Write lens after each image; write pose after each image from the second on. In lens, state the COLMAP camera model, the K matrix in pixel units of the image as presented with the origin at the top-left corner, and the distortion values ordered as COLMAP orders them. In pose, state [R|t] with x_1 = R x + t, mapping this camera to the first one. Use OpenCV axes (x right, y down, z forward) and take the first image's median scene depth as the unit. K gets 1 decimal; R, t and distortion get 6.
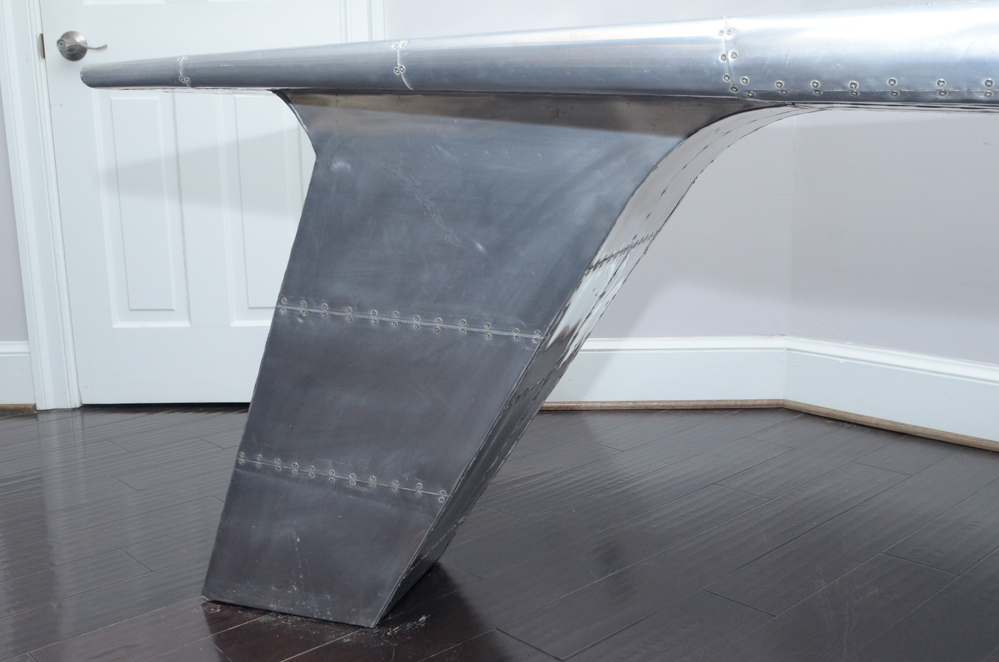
lens RADIAL K [[1028.7, 0, 499.5], [0, 1028.7, 331.0], [0, 0, 1]] dist [-0.081164, 0.000543]
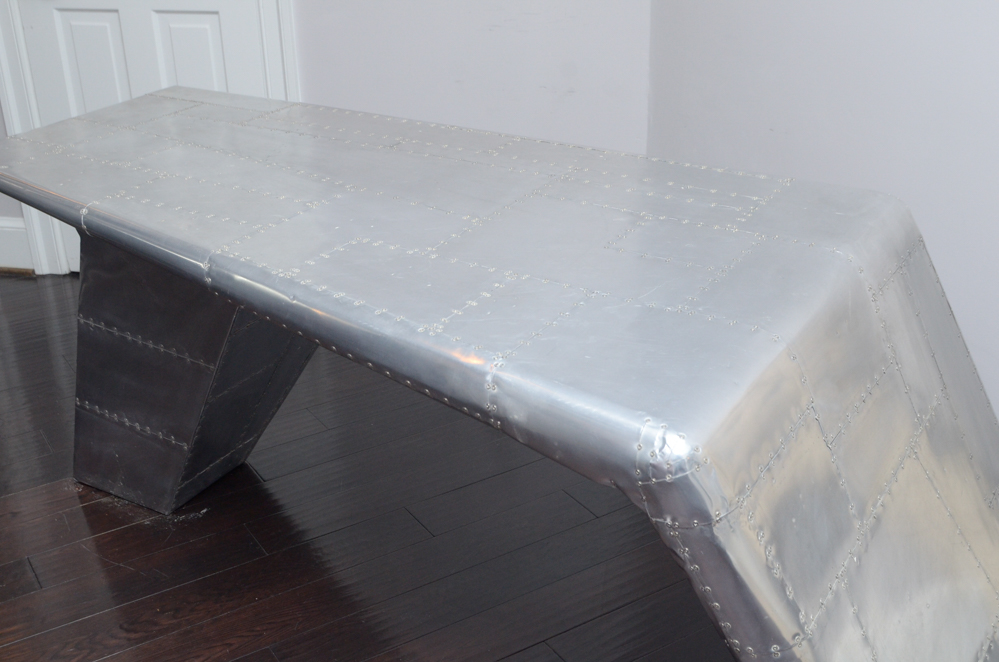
lens RADIAL K [[1198.7, 0, 499.5], [0, 1198.7, 331.0], [0, 0, 1]] dist [-0.020800, 0.004255]
pose [[0.980535, 0.080932, -0.178886, 0.682695], [-0.034682, 0.968161, 0.247912, -0.447010], [0.193255, -0.236883, 0.952124, -0.542722]]
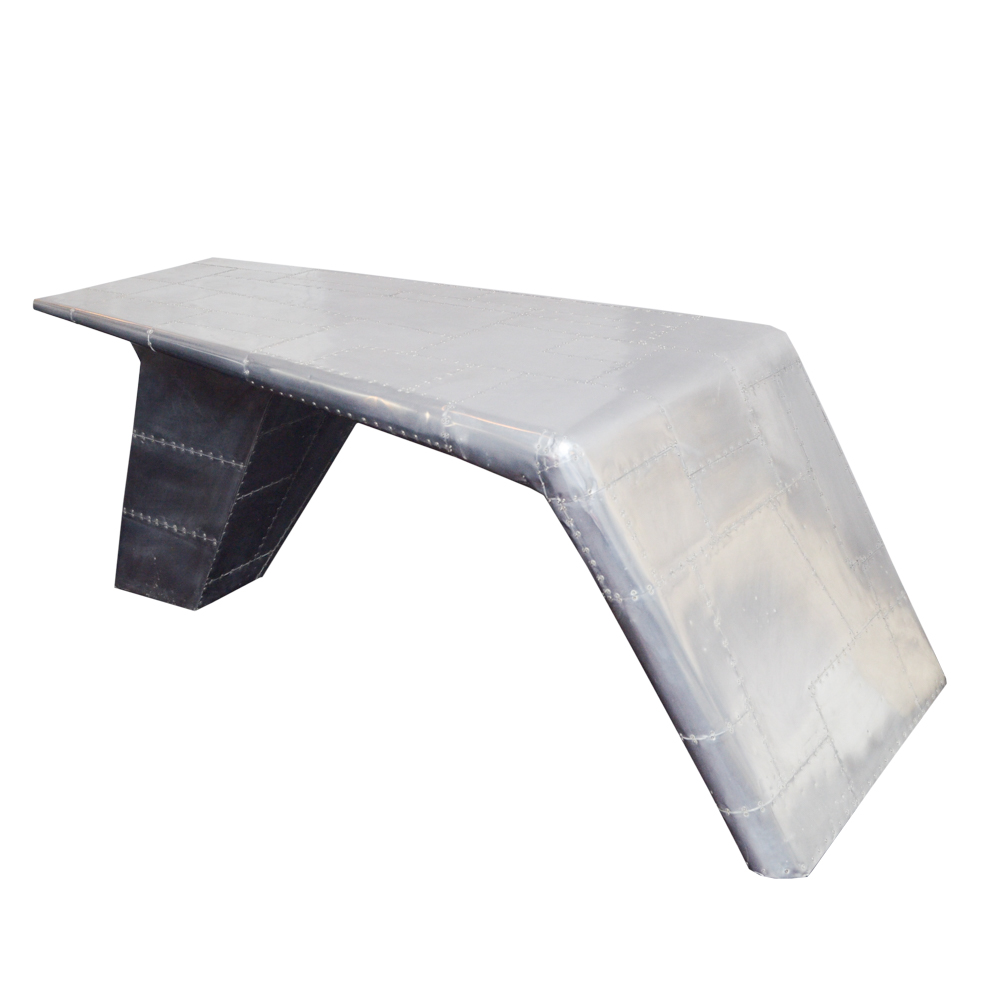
lens RADIAL K [[1412.0, 0, 500.0], [0, 1412.0, 500.0], [0, 0, 1]] dist [-0.002014, -0.019979]
pose [[0.973192, 0.080490, -0.215448, 0.948989], [-0.046056, 0.985990, 0.160322, -0.331468], [0.225334, -0.146102, 0.963265, -1.269020]]
